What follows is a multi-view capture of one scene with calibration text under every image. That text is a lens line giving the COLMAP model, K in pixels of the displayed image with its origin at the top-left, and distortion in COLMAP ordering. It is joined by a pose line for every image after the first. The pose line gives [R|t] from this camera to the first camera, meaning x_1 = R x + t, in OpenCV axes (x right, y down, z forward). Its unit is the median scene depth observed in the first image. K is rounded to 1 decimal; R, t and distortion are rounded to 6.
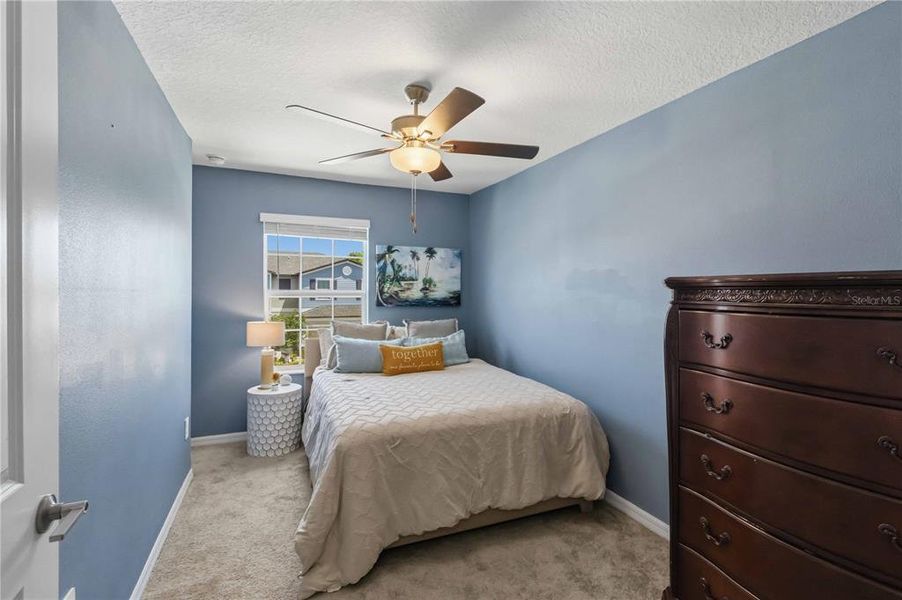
lens RADIAL K [[425.2, 0, 451.4], [0, 425.2, 294.6], [0, 0, 1]] dist [0.002639, 0.000985]
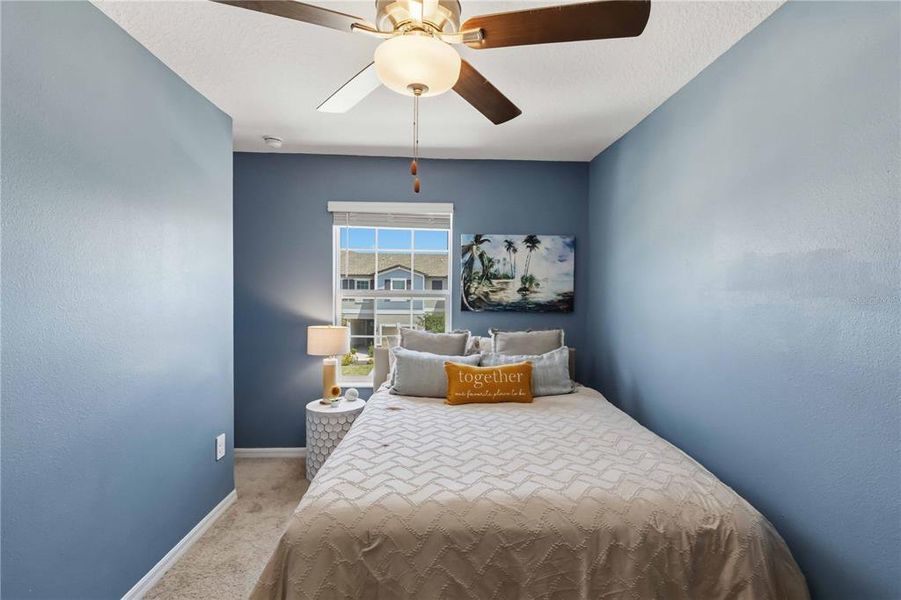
lens RADIAL K [[424.7, 0, 453.8], [0, 424.7, 305.6], [0, 0, 1]] dist [0.002639, 0.000985]
pose [[0.937872, 0.015957, -0.346614, 0.105467], [-0.008116, 0.999678, 0.024061, -0.001687], [0.346886, -0.019753, 0.937699, 0.285782]]
